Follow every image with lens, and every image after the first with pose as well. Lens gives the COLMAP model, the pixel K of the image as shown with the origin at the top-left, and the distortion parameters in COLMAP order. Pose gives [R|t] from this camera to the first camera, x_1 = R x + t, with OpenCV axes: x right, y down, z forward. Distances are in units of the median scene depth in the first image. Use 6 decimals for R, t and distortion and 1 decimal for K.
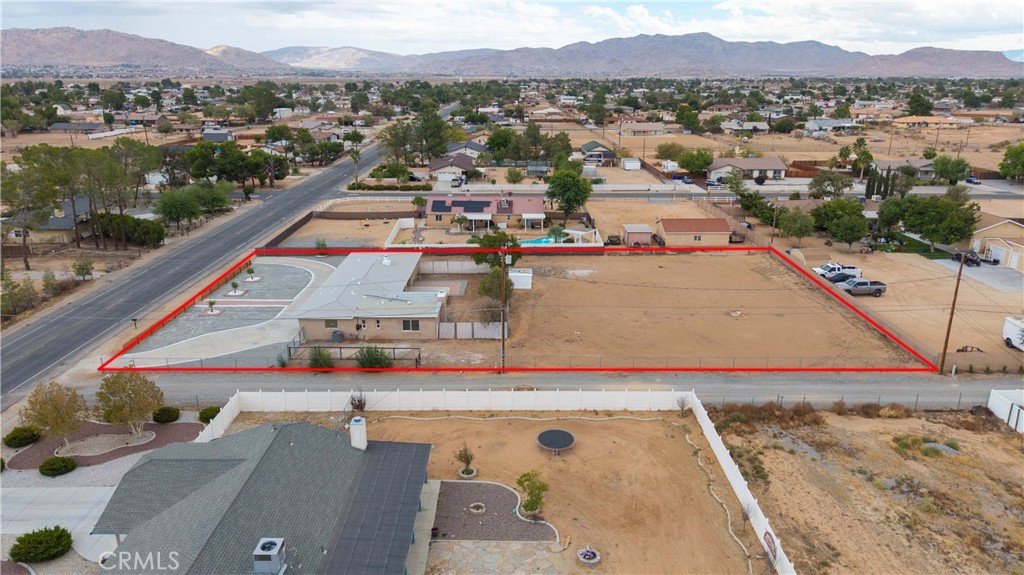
lens RADIAL K [[678.3, 0, 512.5], [0, 678.3, 313.4], [0, 0, 1]] dist [0.008208, -0.003234]
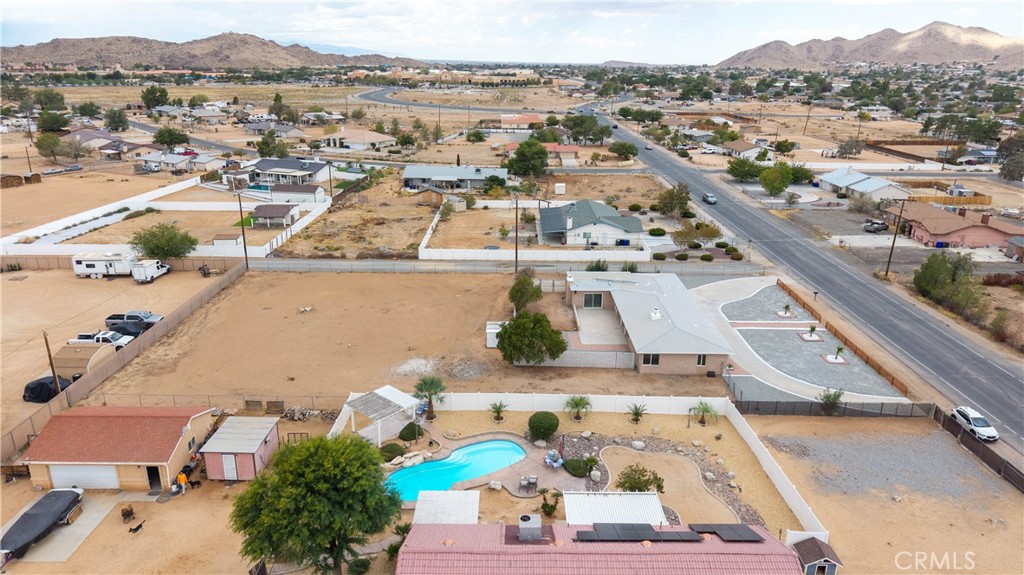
lens RADIAL K [[680.4, 0, 515.1], [0, 680.4, 288.4], [0, 0, 1]] dist [0.039377, -0.046629]
pose [[-0.999952, -0.009193, -0.003491, -0.004643], [-0.009413, 0.792083, 0.610341, -0.684038], [-0.002846, 0.610344, -0.792131, 1.802925]]
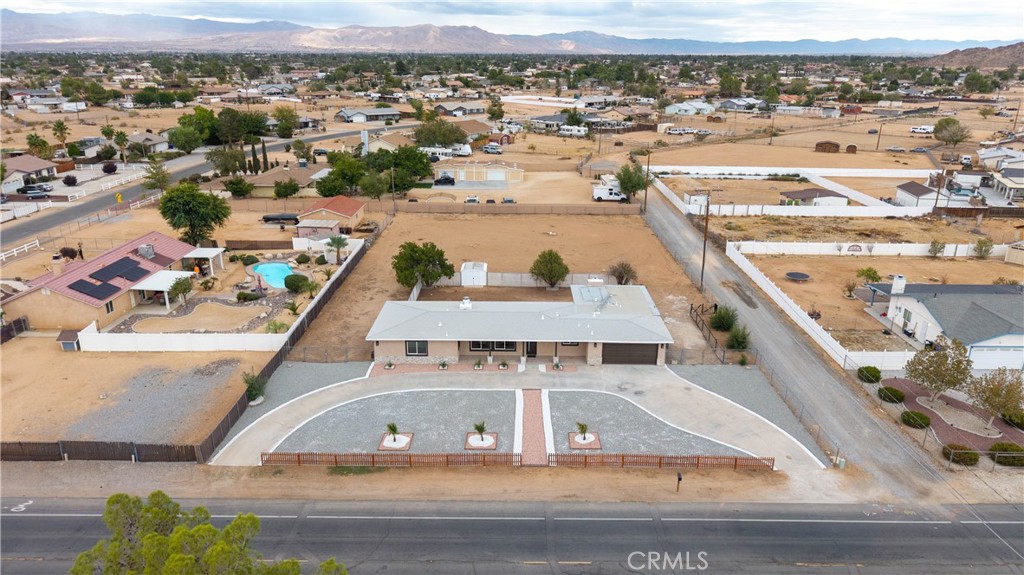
lens RADIAL K [[680.4, 0, 515.1], [0, 680.4, 288.4], [0, 0, 1]] dist [0.039377, -0.046629]
pose [[0.005574, -0.325261, 0.945608, -0.967409], [0.326104, 0.894518, 0.305766, -0.331131], [-0.945317, 0.306662, 0.111055, 0.926221]]
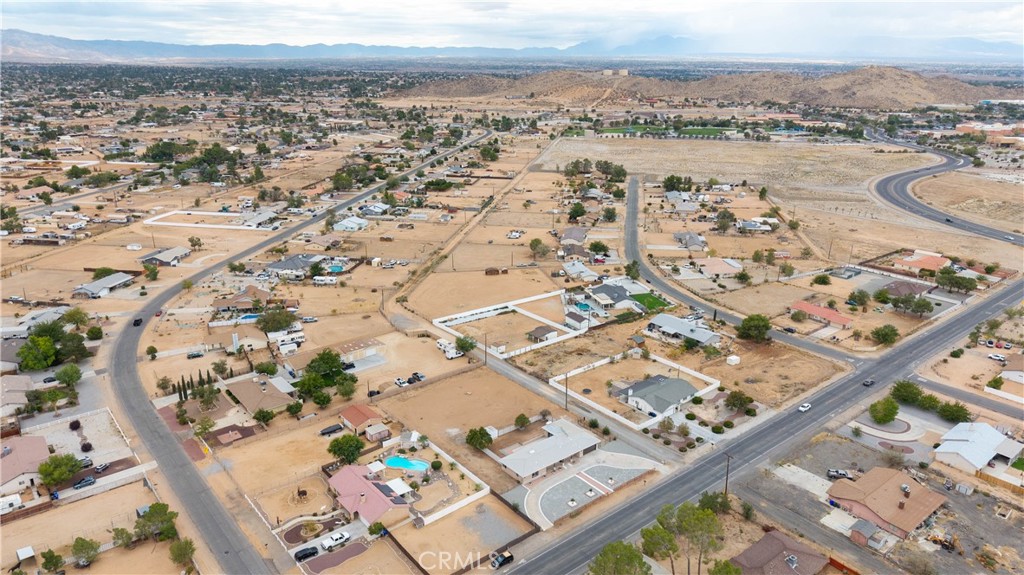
lens RADIAL K [[692.2, 0, 518.0], [0, 692.2, 286.7], [0, 0, 1]] dist [0.033841, -0.045566]
pose [[-0.639050, -0.244480, 0.729276, -1.652936], [0.245593, 0.833652, 0.494679, -1.622374], [-0.728902, 0.495230, -0.472703, 1.895147]]
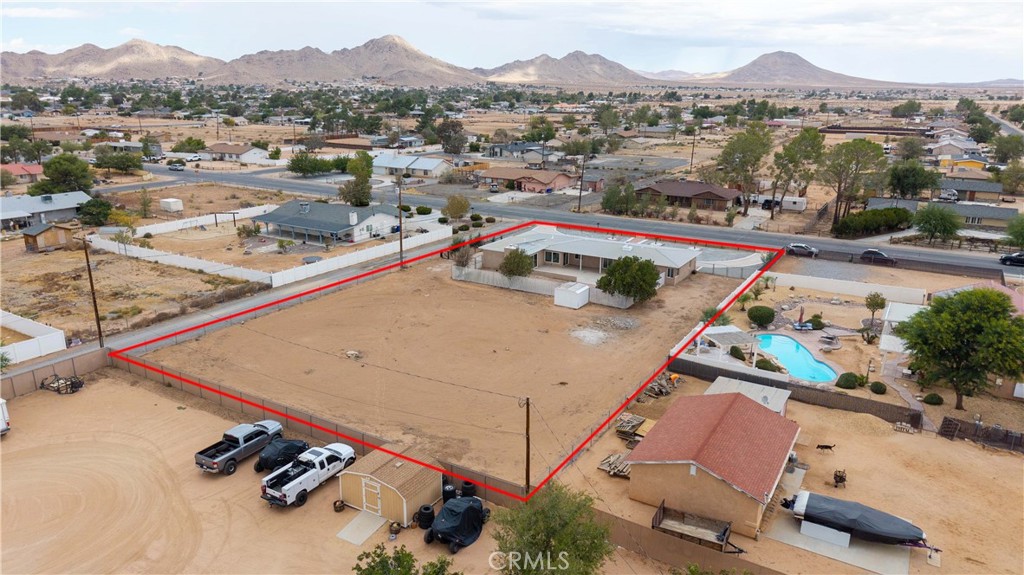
lens RADIAL K [[680.4, 0, 515.1], [0, 680.4, 288.4], [0, 0, 1]] dist [0.039377, -0.046629]
pose [[-0.519581, 0.237890, -0.820637, 0.856336], [-0.290022, 0.854331, 0.431283, -0.463406], [0.803693, 0.462089, -0.374901, 1.389625]]
